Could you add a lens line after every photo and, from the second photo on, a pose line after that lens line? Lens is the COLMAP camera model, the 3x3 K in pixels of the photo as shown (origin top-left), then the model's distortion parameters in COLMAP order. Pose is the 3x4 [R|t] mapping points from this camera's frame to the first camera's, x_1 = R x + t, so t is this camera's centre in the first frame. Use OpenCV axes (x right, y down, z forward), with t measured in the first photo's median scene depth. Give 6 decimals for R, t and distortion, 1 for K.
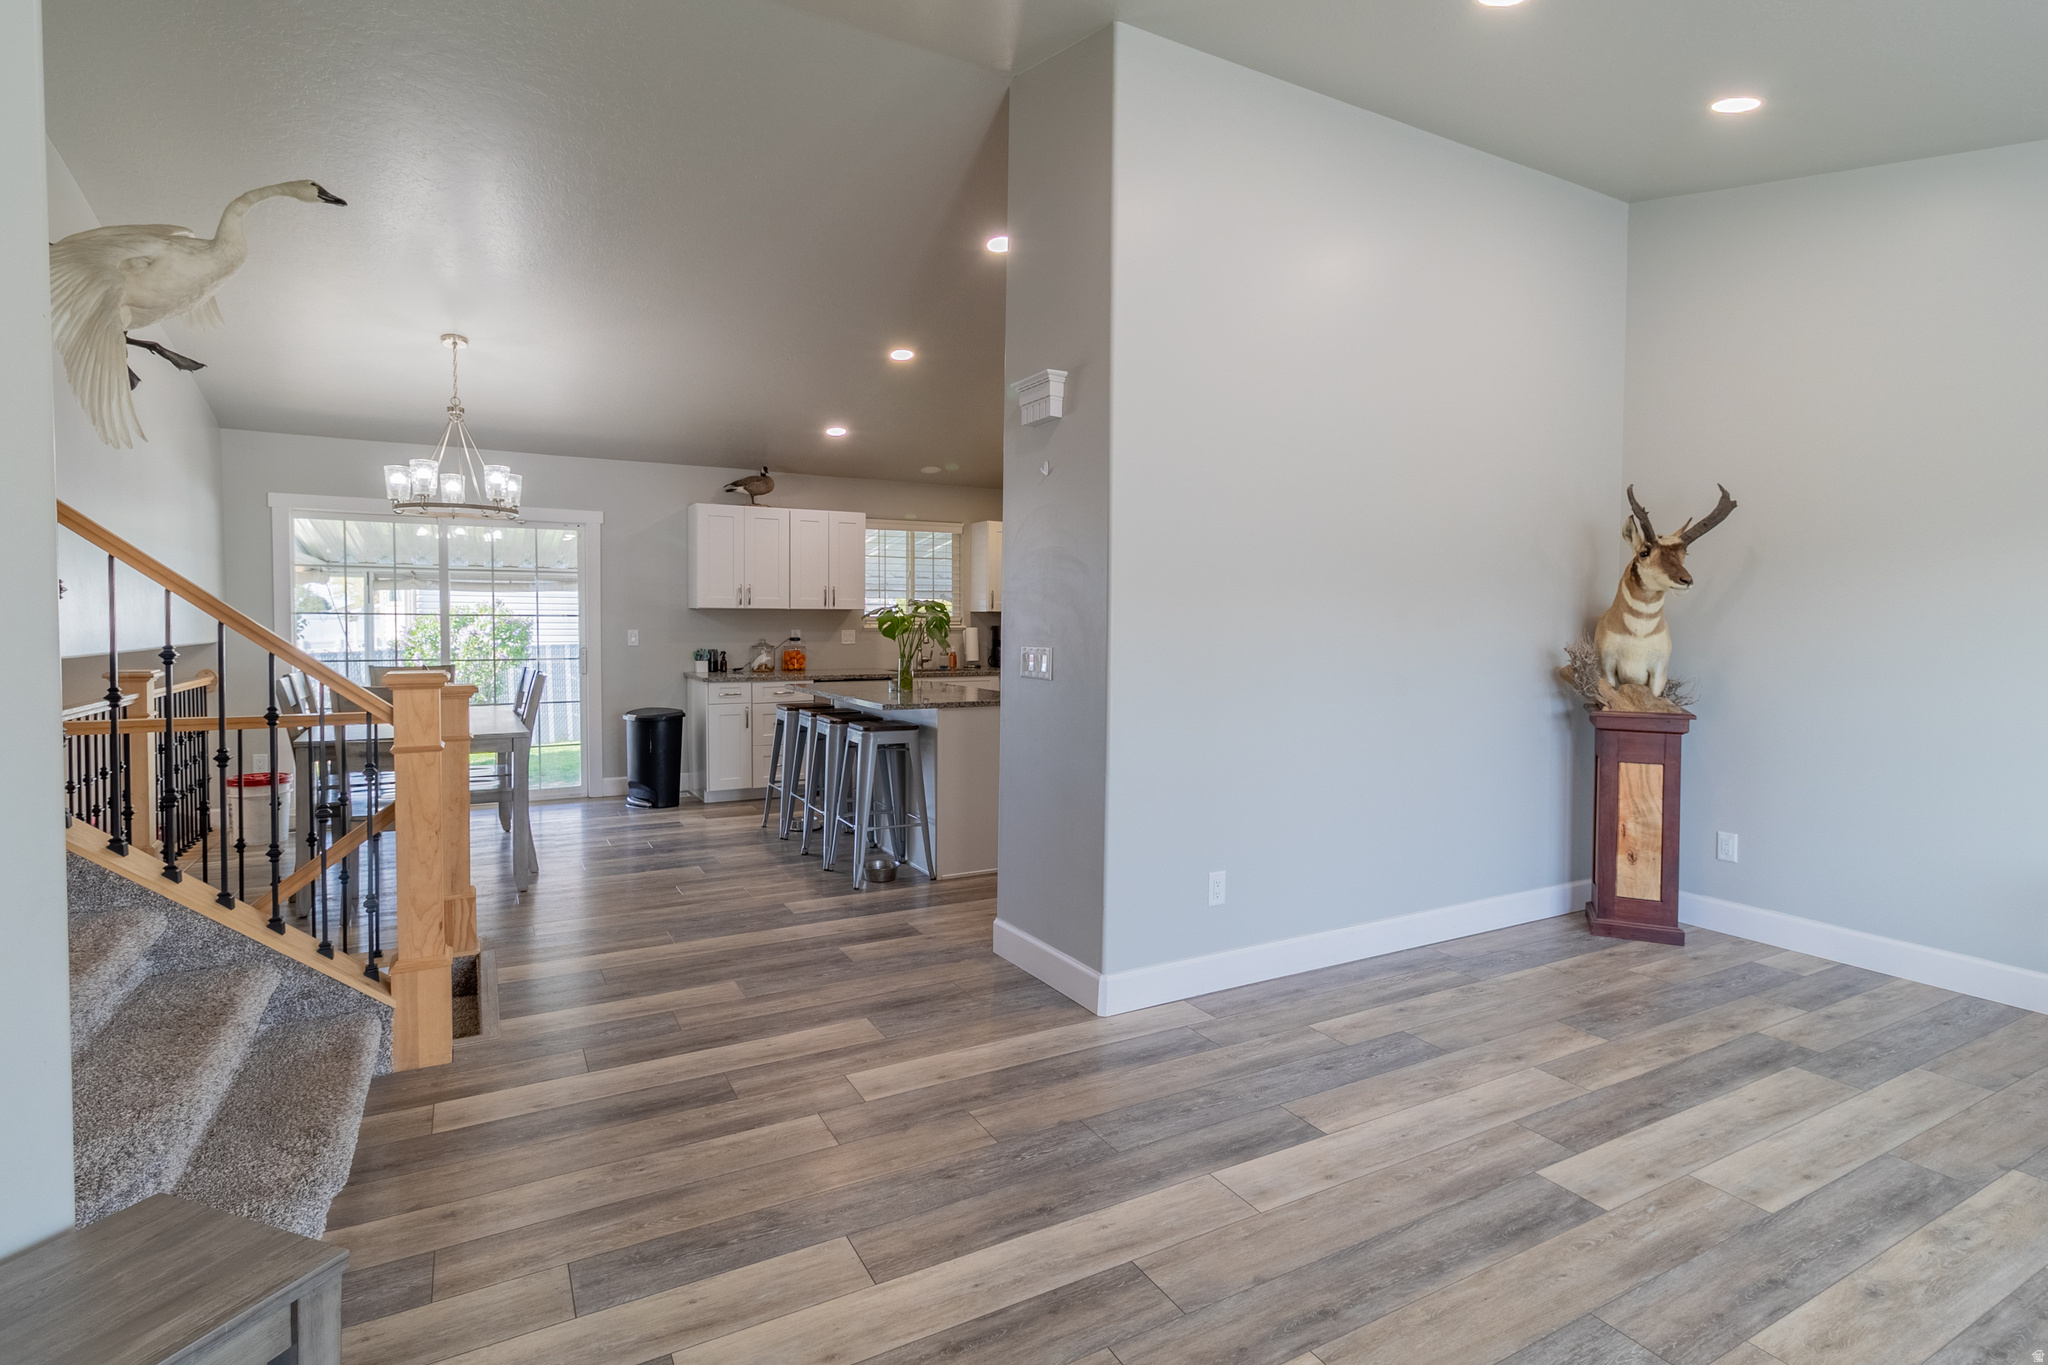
lens RADIAL K [[999.9, 0, 1034.0], [0, 999.9, 670.3], [0, 0, 1]] dist [0.009958, -0.001124]
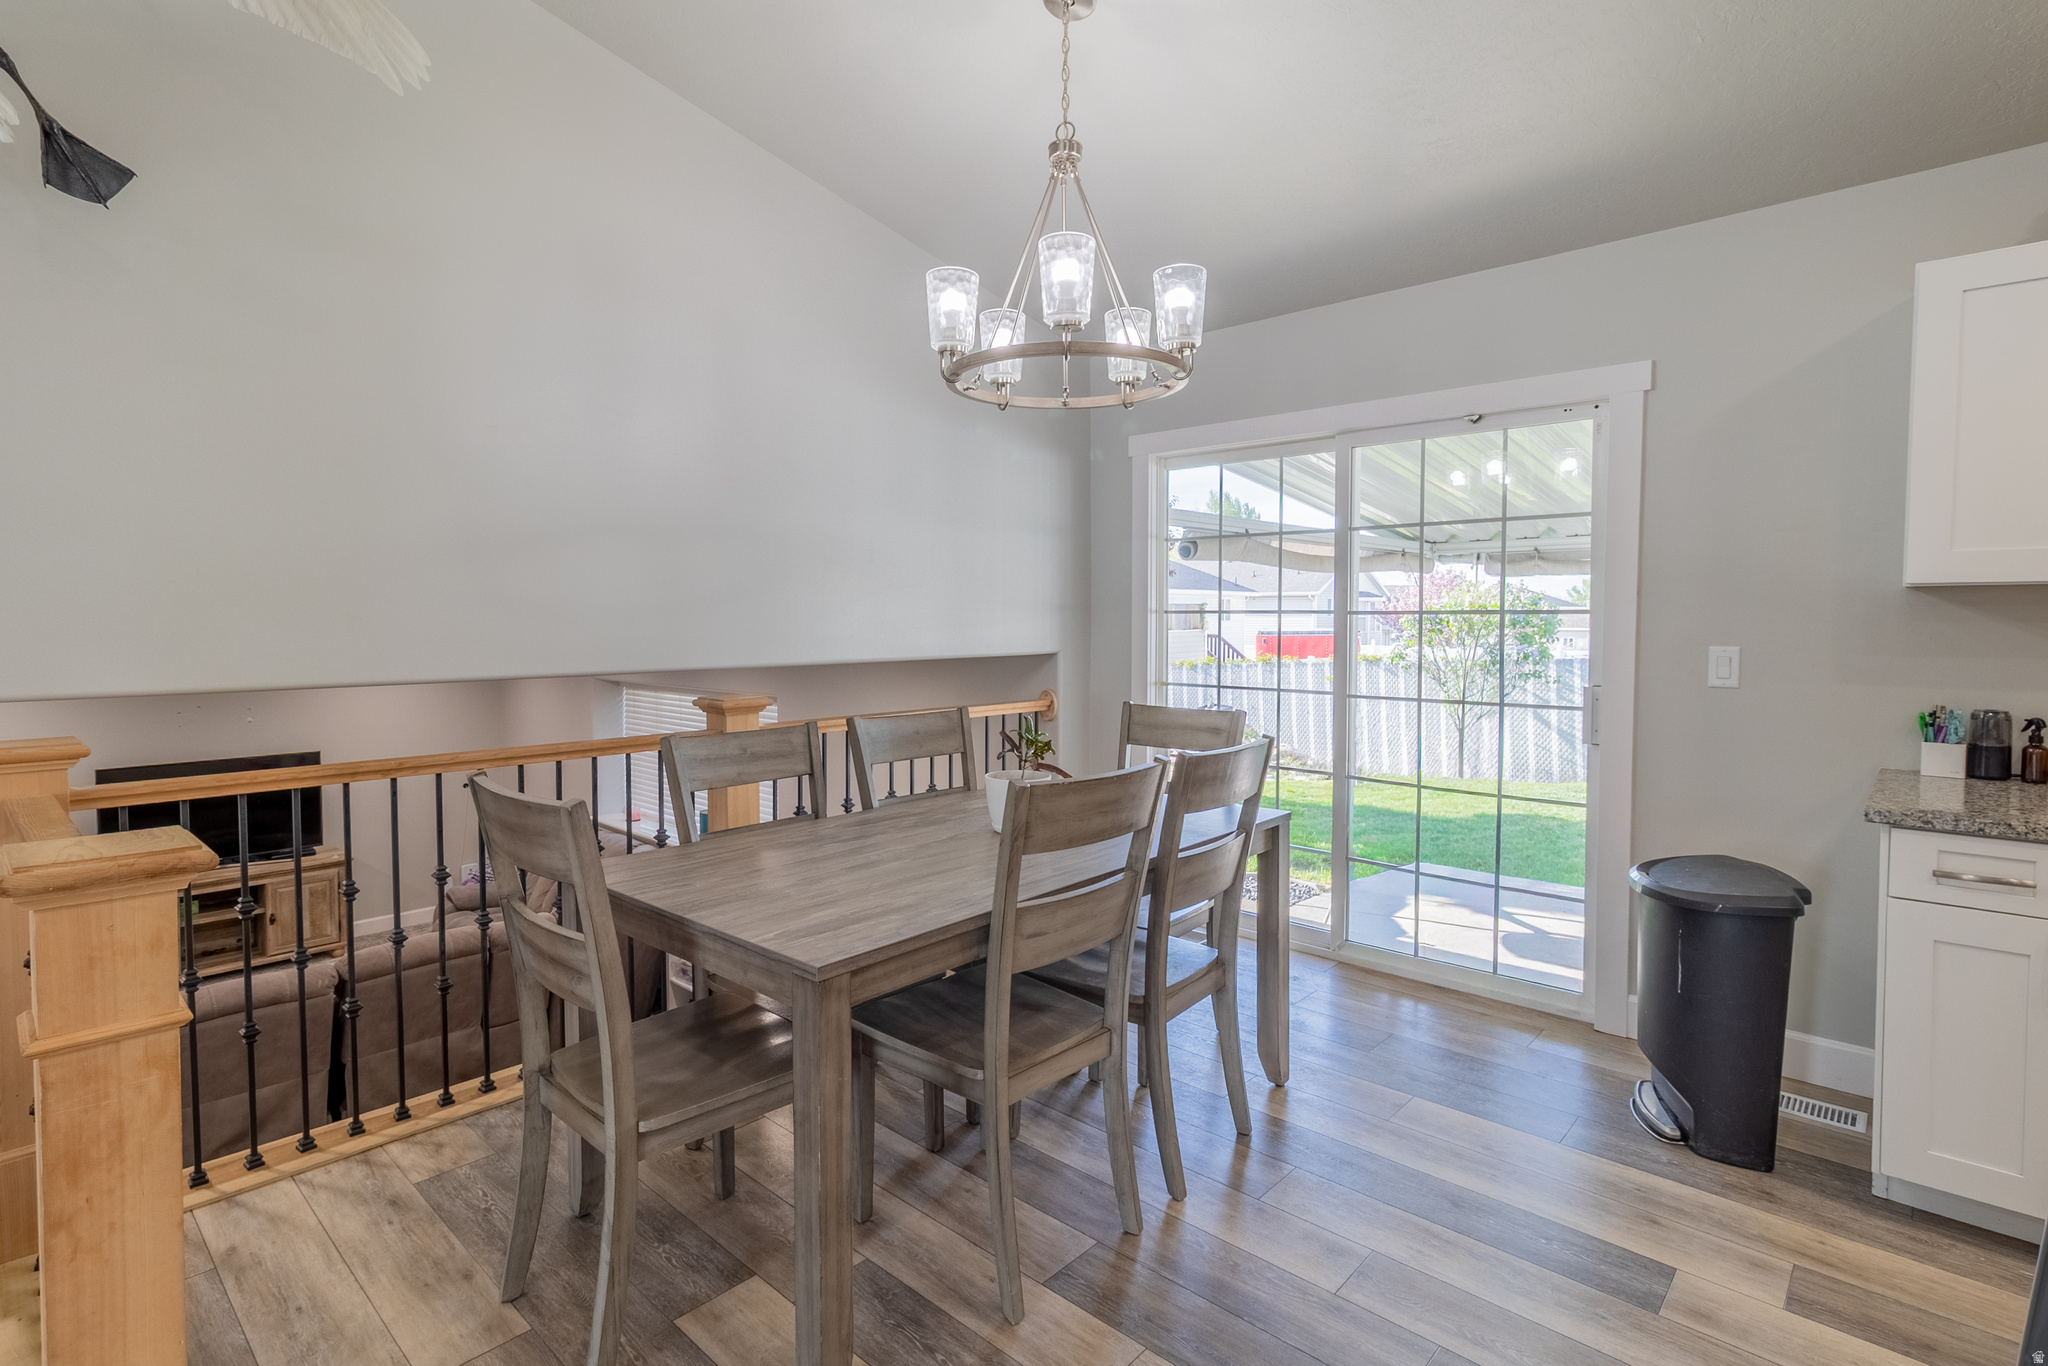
lens RADIAL K [[999.9, 0, 1024.1], [0, 999.9, 664.3], [0, 0, 1]] dist [0.009958, -0.001124]
pose [[0.318569, 0.042749, -0.946935, -0.054778], [-0.037597, 0.998766, 0.032440, -0.017348], [0.947154, 0.025268, 0.319783, 0.295394]]
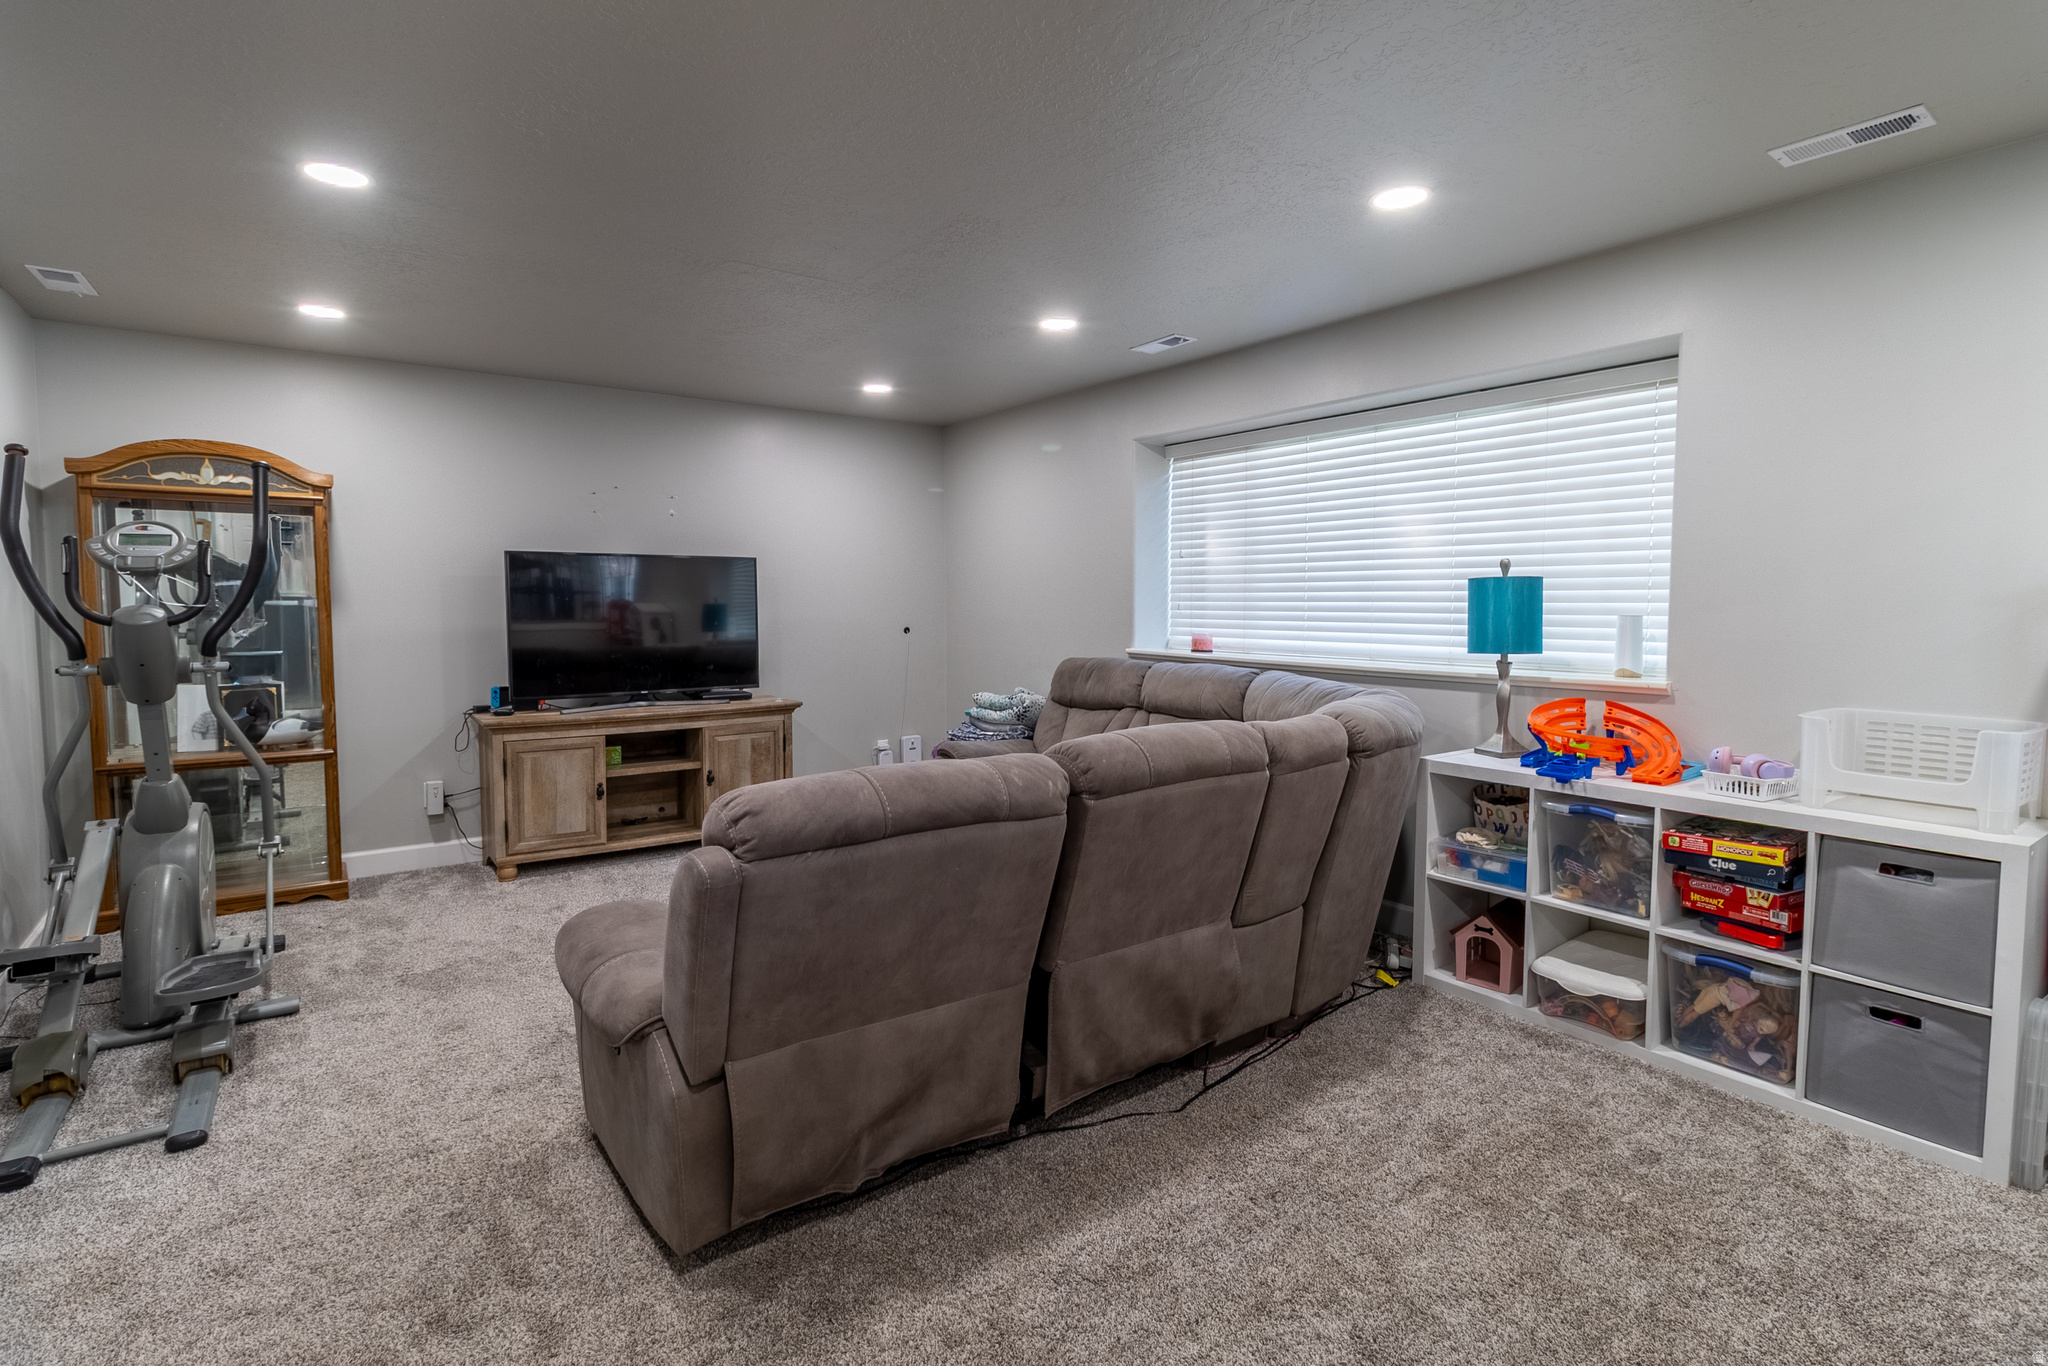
lens RADIAL K [[999.9, 0, 1018.9], [0, 999.9, 678.3], [0, 0, 1]] dist [0.009958, -0.001124]
pose [[0.130619, 0.061511, -0.989523, -0.064706], [-0.037158, 0.997676, 0.057113, -0.012998], [0.990736, 0.029309, 0.132601, 0.289561]]
